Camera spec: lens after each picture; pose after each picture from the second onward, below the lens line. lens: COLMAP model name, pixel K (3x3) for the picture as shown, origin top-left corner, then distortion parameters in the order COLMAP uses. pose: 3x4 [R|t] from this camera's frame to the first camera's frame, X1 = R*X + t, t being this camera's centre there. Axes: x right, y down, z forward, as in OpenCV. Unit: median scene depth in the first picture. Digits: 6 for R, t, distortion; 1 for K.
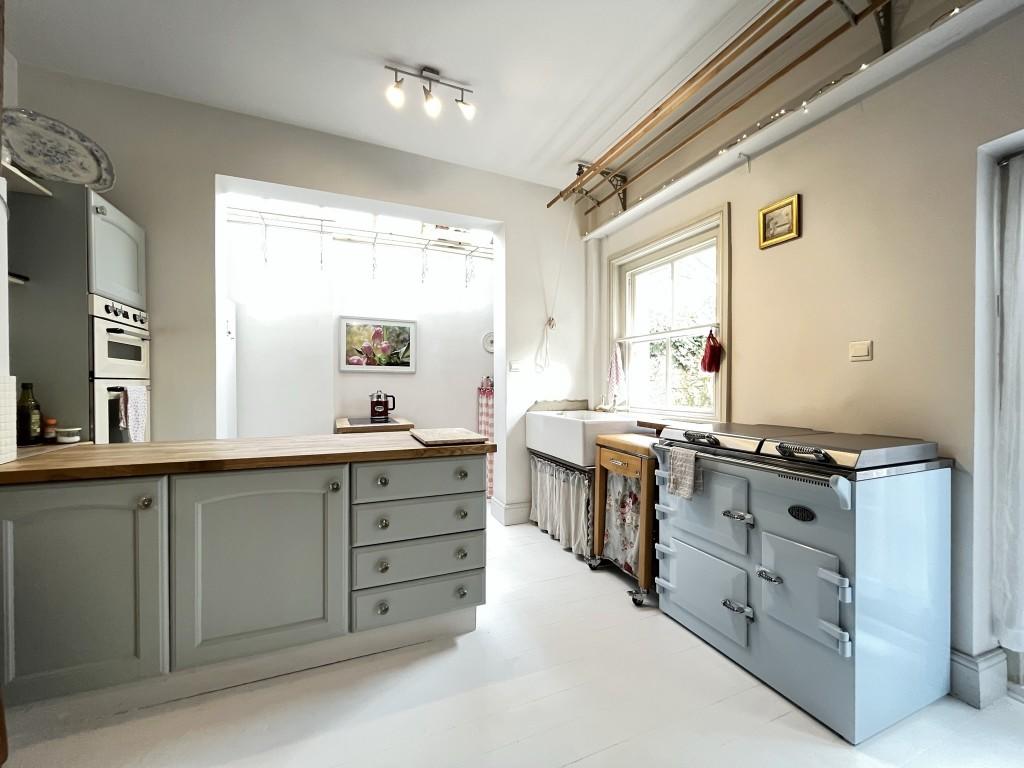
lens RADIAL K [[413.3, 0, 509.5], [0, 413.3, 385.1], [0, 0, 1]] dist [-0.000802, -0.000105]
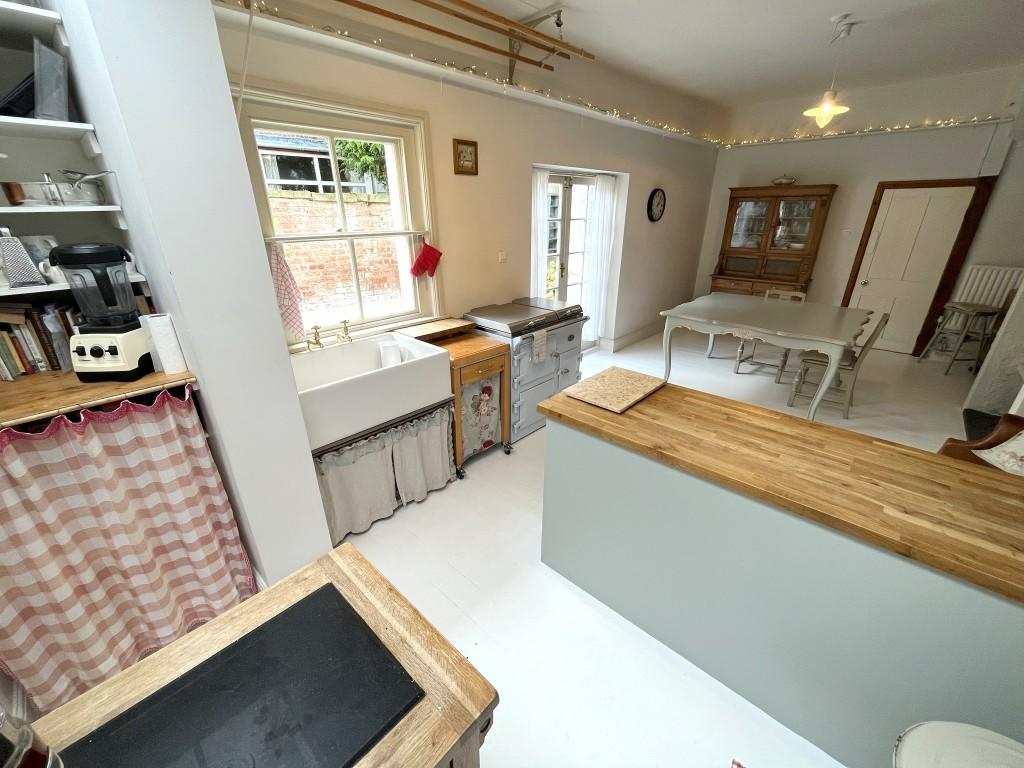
lens RADIAL K [[413.3, 0, 509.5], [0, 413.3, 385.1], [0, 0, 1]] dist [-0.000802, -0.000105]
pose [[-0.425006, -0.352013, 0.833940, -0.503269], [0.007092, 0.919964, 0.391939, -0.149194], [-0.905163, 0.172490, -0.388494, 0.963147]]
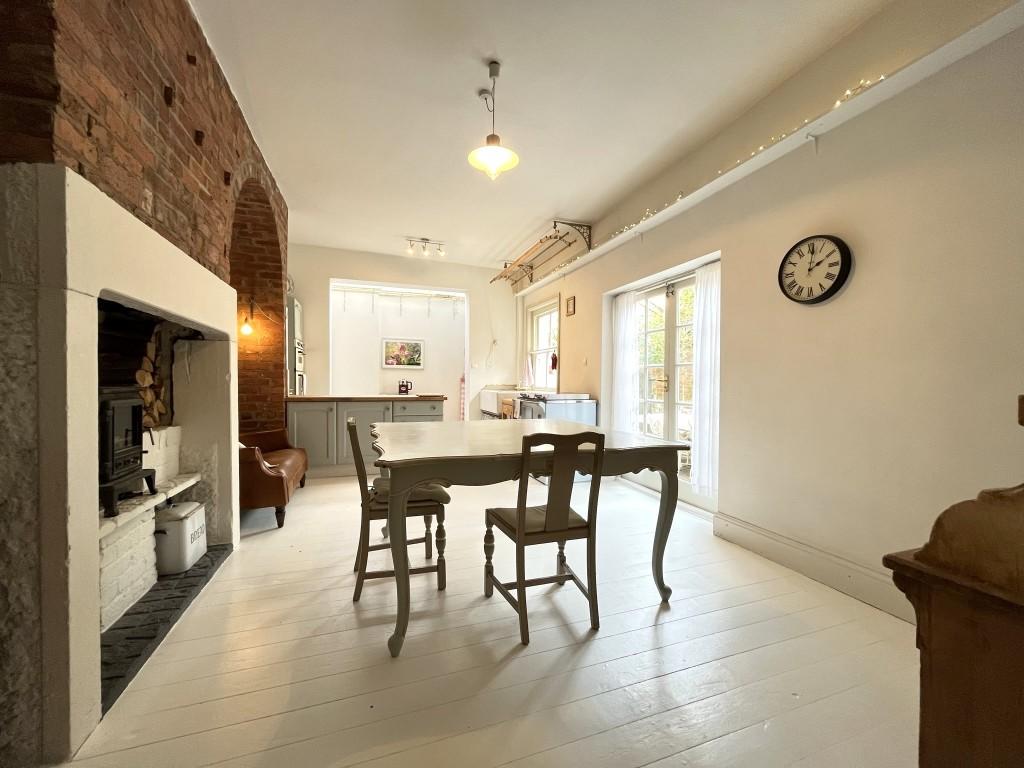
lens RADIAL K [[413.3, 0, 509.5], [0, 413.3, 385.1], [0, 0, 1]] dist [-0.000802, -0.000105]
pose [[0.998407, 0.007626, -0.055900, 0.281890], [-0.007220, 0.999946, 0.007463, 0.026119], [0.055953, -0.007048, 0.998409, -0.879129]]
